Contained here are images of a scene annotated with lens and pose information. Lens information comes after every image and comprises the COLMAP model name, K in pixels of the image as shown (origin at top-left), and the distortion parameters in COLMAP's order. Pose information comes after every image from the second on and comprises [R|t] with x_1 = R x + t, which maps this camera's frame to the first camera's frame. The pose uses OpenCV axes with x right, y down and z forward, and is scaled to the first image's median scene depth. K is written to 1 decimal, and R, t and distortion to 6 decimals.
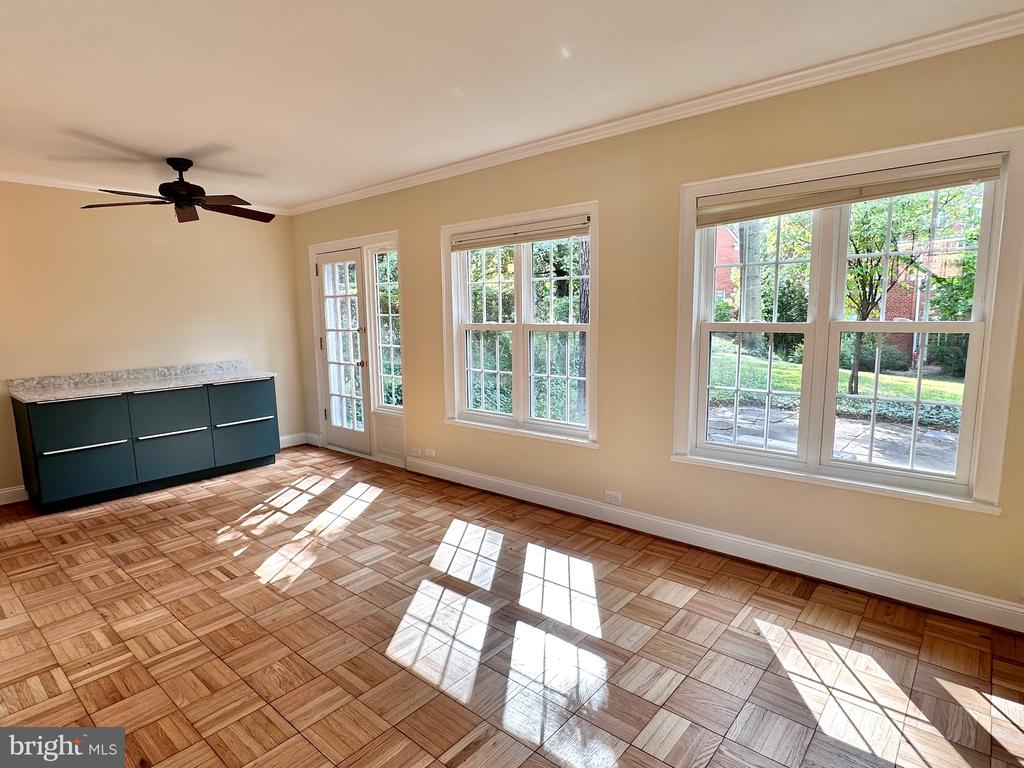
lens RADIAL K [[554.3, 0, 508.8], [0, 554.3, 385.8], [0, 0, 1]] dist [0.000788, 0.002035]
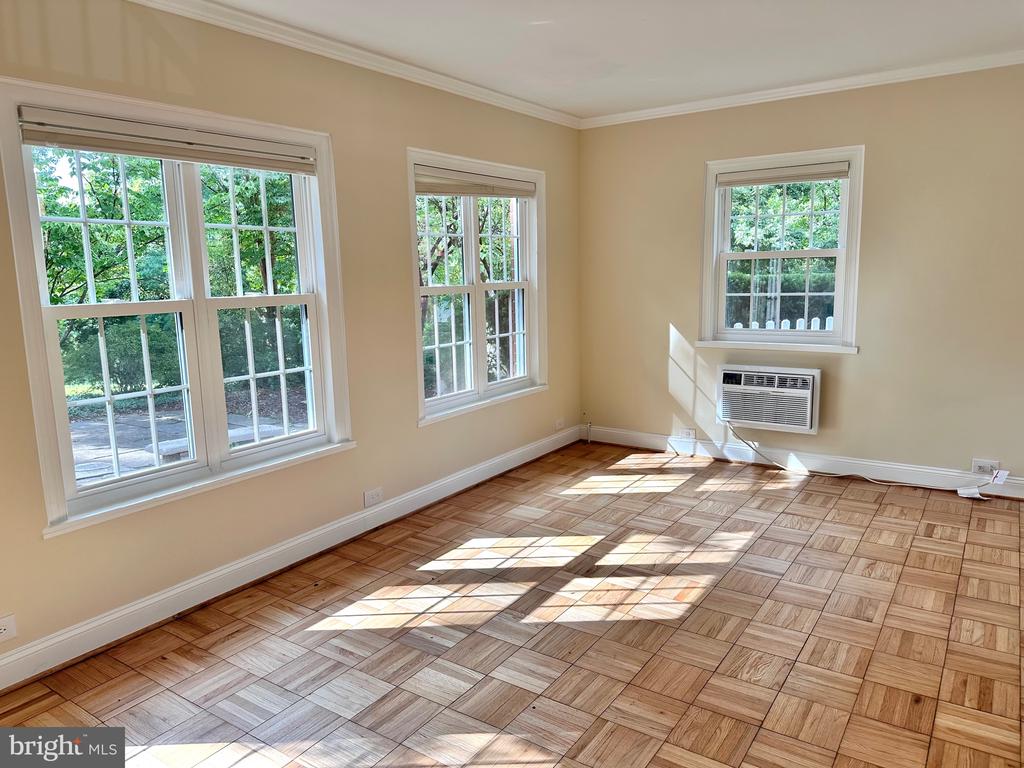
lens RADIAL K [[714.4, 0, 510.0], [0, 714.4, 381.5], [0, 0, 1]] dist [0.010319, -0.011040]
pose [[-0.110935, -0.134361, 0.984703, -0.769550], [0.162326, 0.975063, 0.151333, -0.087041], [-0.980481, 0.176631, -0.086358, 0.751593]]
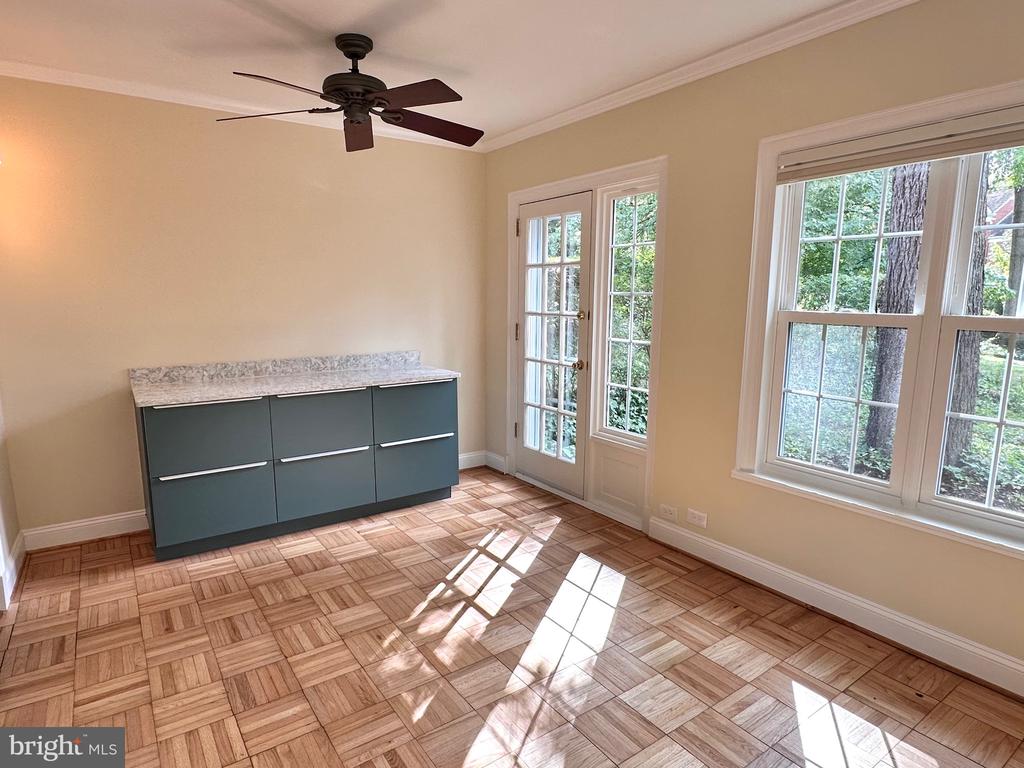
lens RADIAL K [[597.7, 0, 514.0], [0, 597.7, 386.3], [0, 0, 1]] dist [0.000898, -0.001821]
pose [[0.969675, 0.059173, -0.237125, -0.221023], [-0.053904, 0.998135, 0.028647, -0.040124], [0.238378, -0.014997, 0.971057, 0.358772]]
